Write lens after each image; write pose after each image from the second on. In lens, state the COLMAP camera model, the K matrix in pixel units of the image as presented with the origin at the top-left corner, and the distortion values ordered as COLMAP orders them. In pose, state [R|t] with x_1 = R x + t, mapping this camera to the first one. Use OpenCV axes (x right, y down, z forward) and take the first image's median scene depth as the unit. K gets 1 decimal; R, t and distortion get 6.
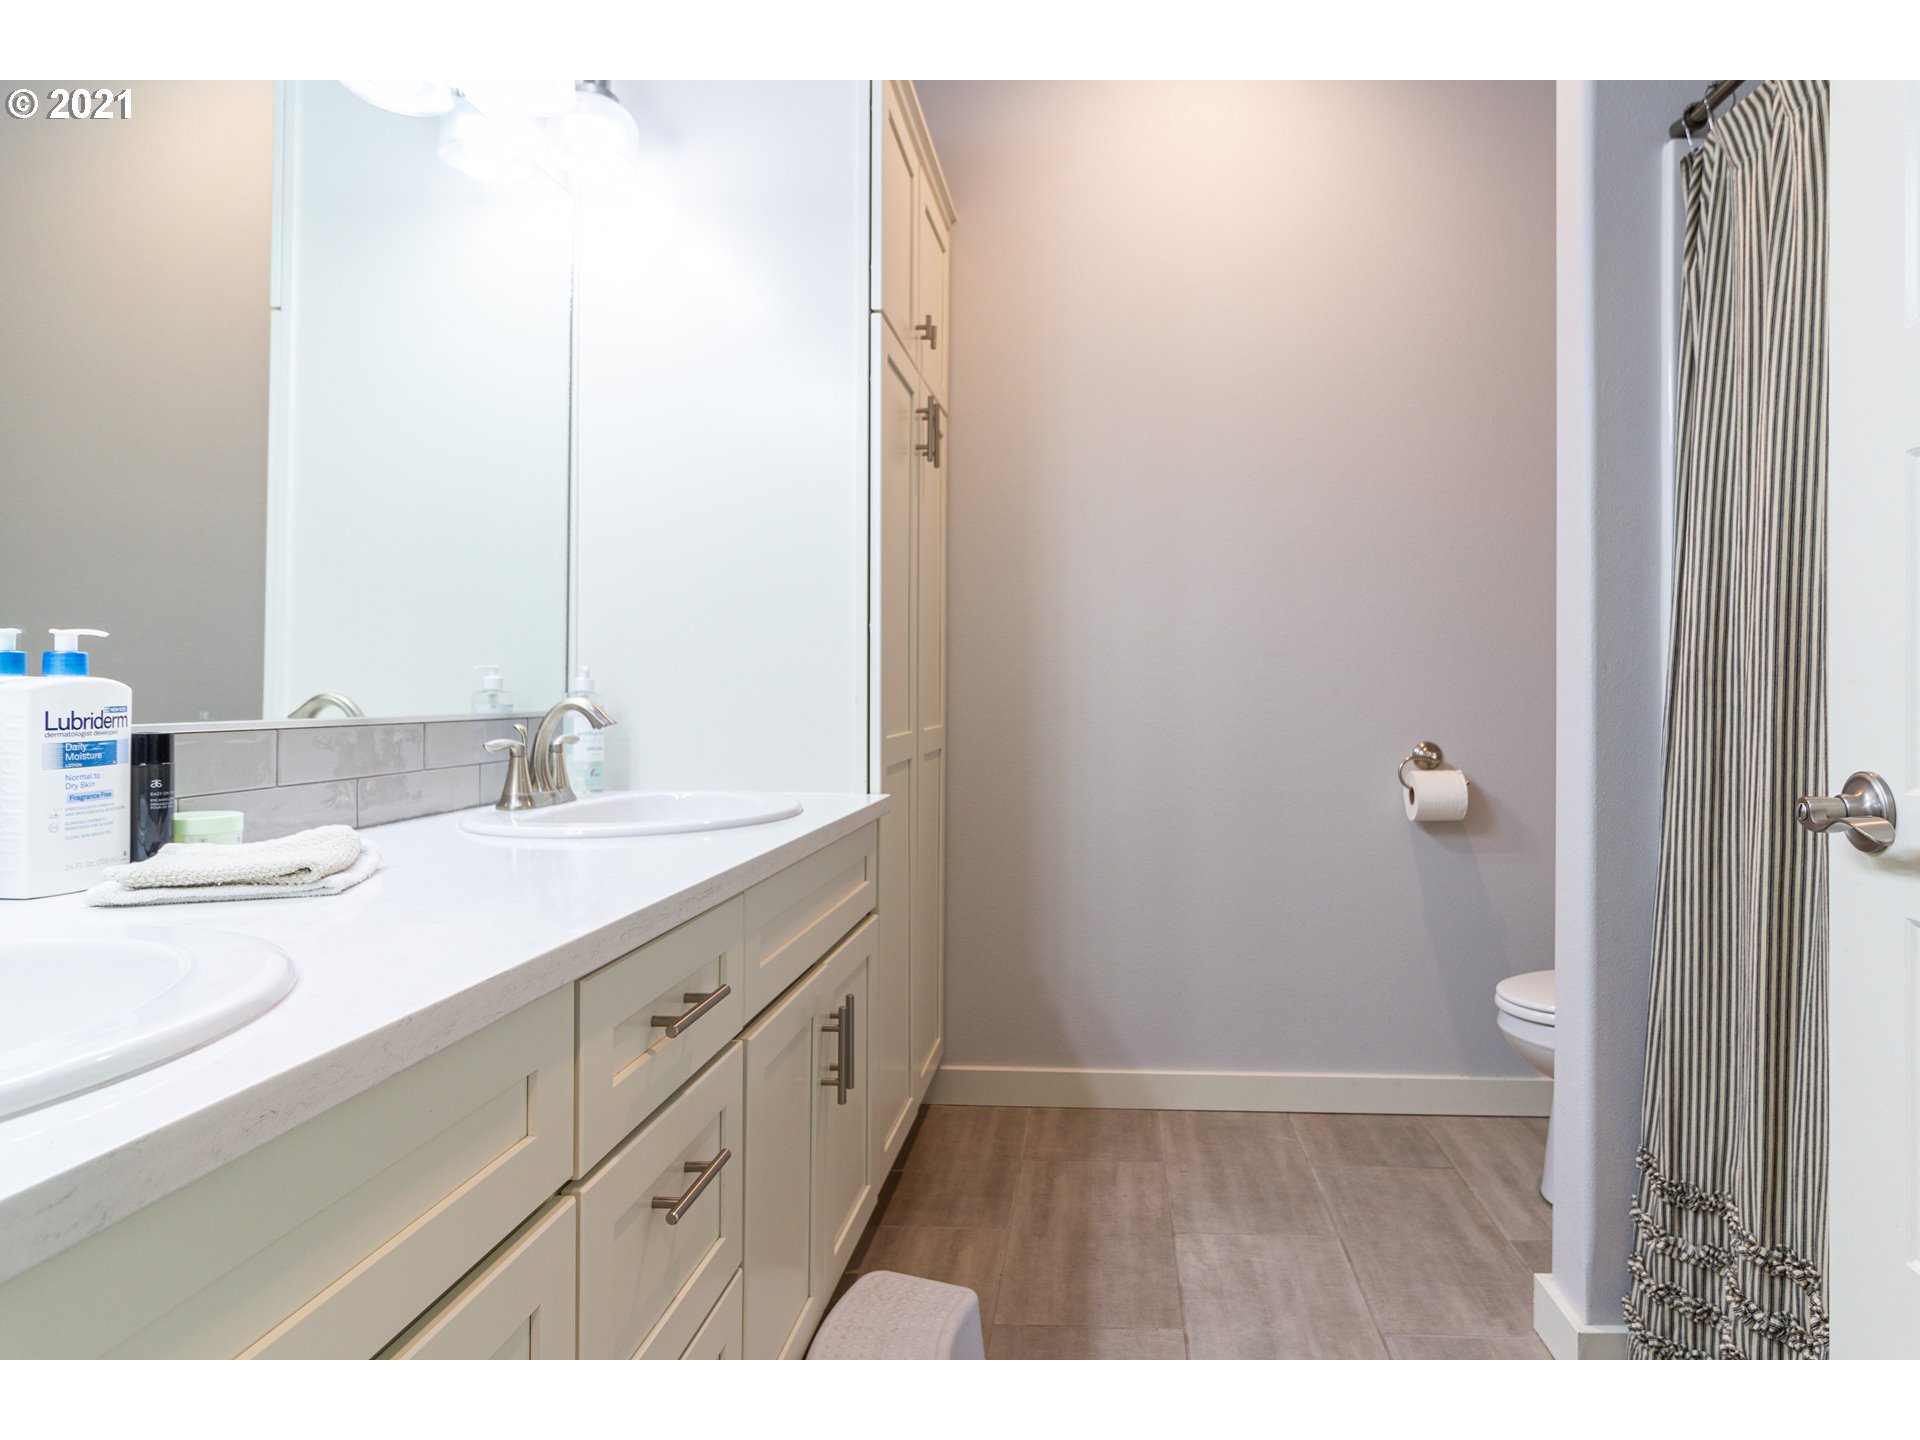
lens RADIAL K [[1015.7, 0, 961.1], [0, 1015.7, 723.9], [0, 0, 1]] dist [-0.000573, -0.000130]
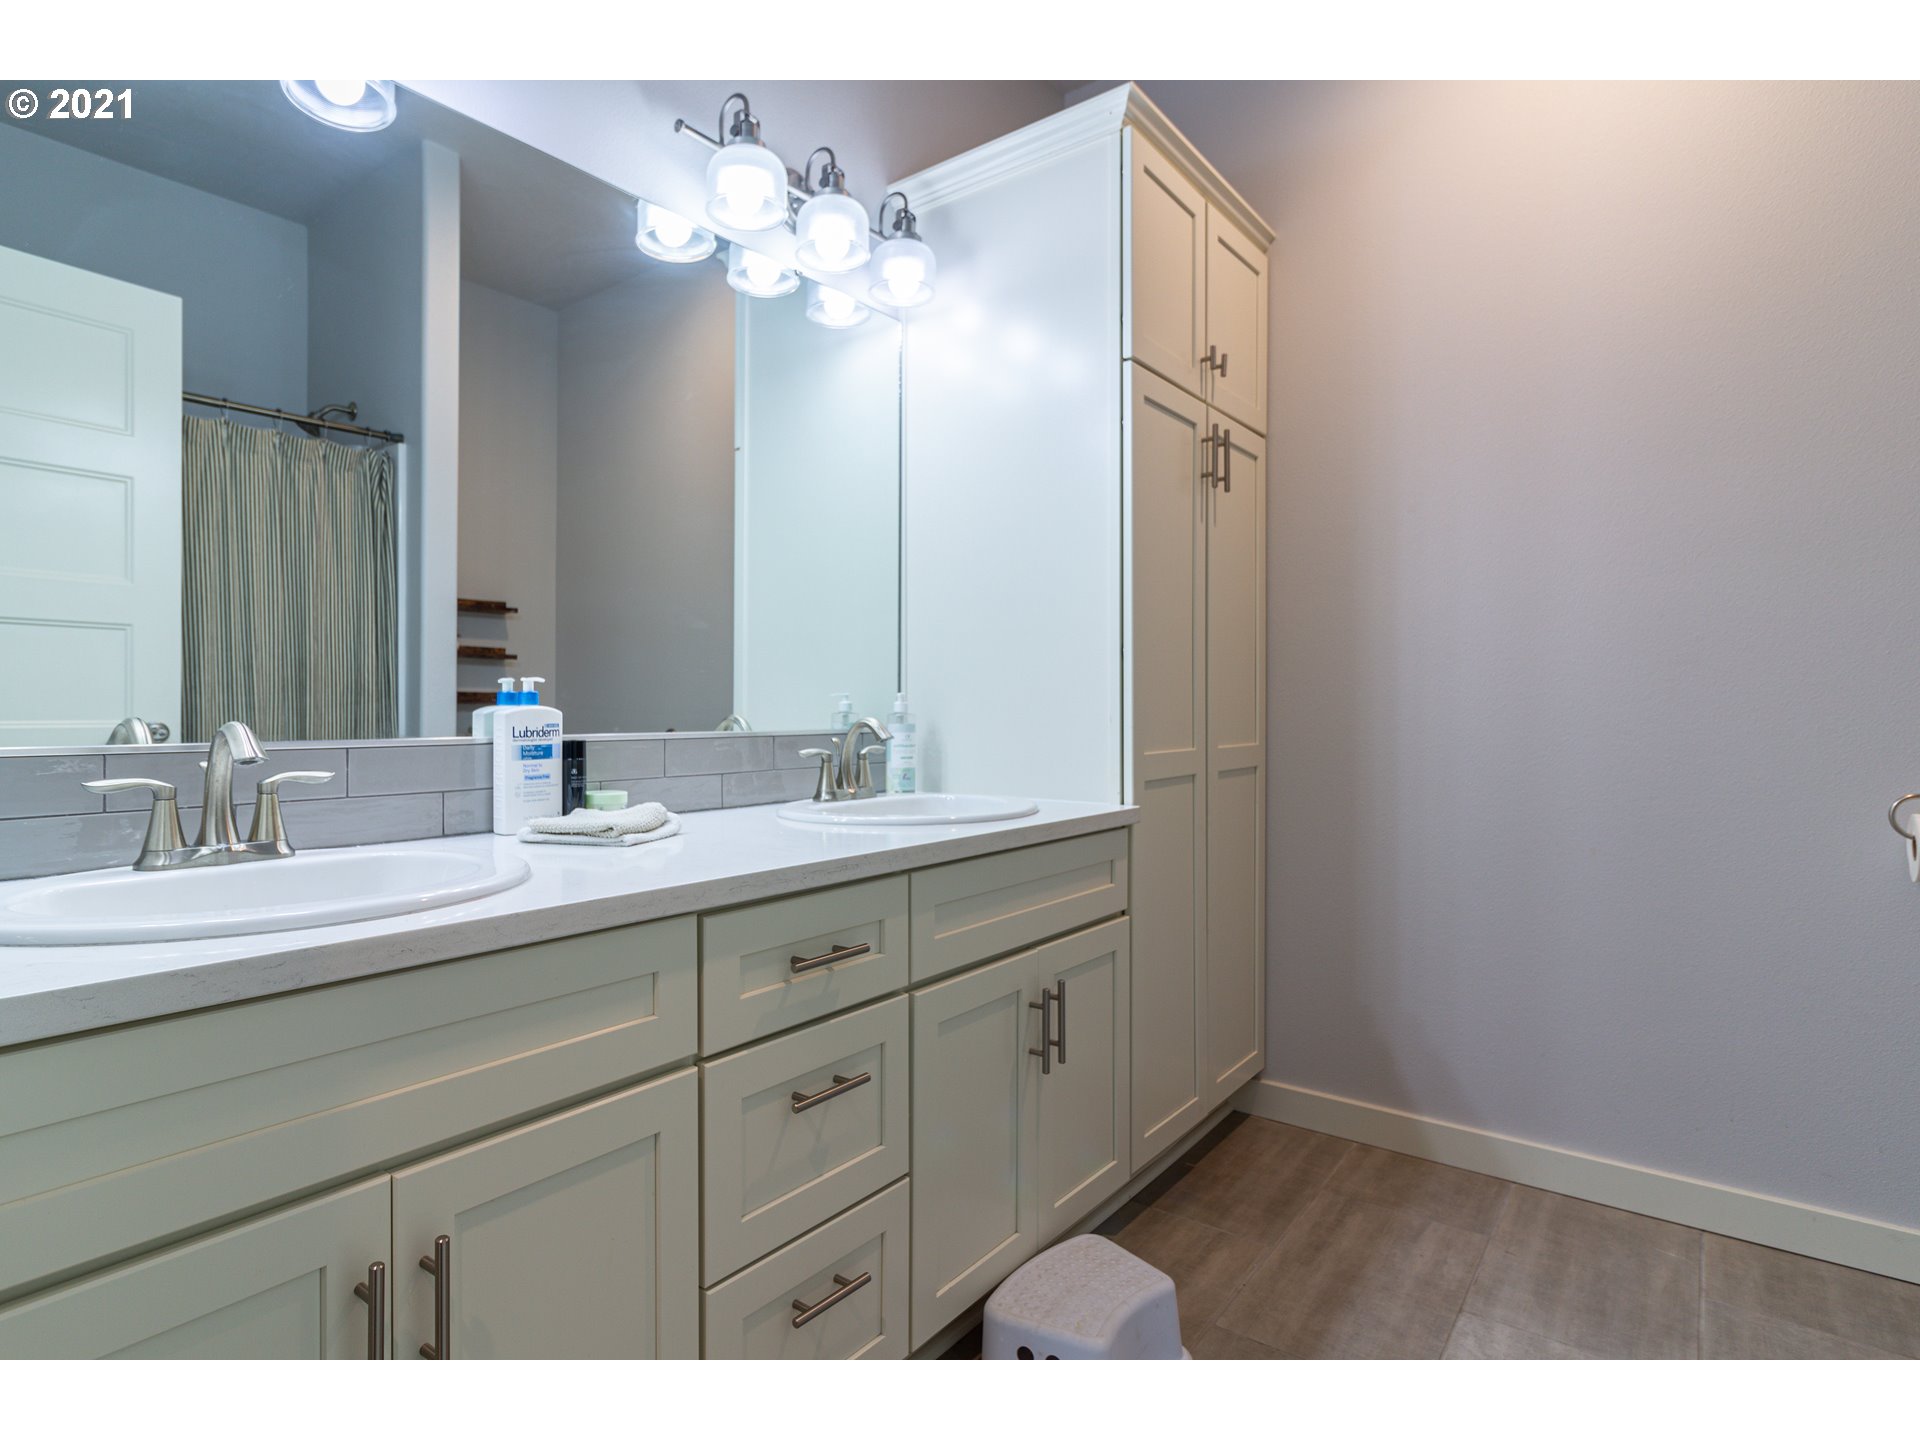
lens RADIAL K [[933.6, 0, 911.2], [0, 933.6, 751.3], [0, 0, 1]] dist [-0.001148, -0.000459]
pose [[0.819851, 0.018258, -0.572286, 0.297466], [-0.011907, 0.999819, 0.014840, -0.001058], [0.572453, -0.005353, 0.819920, 0.048186]]
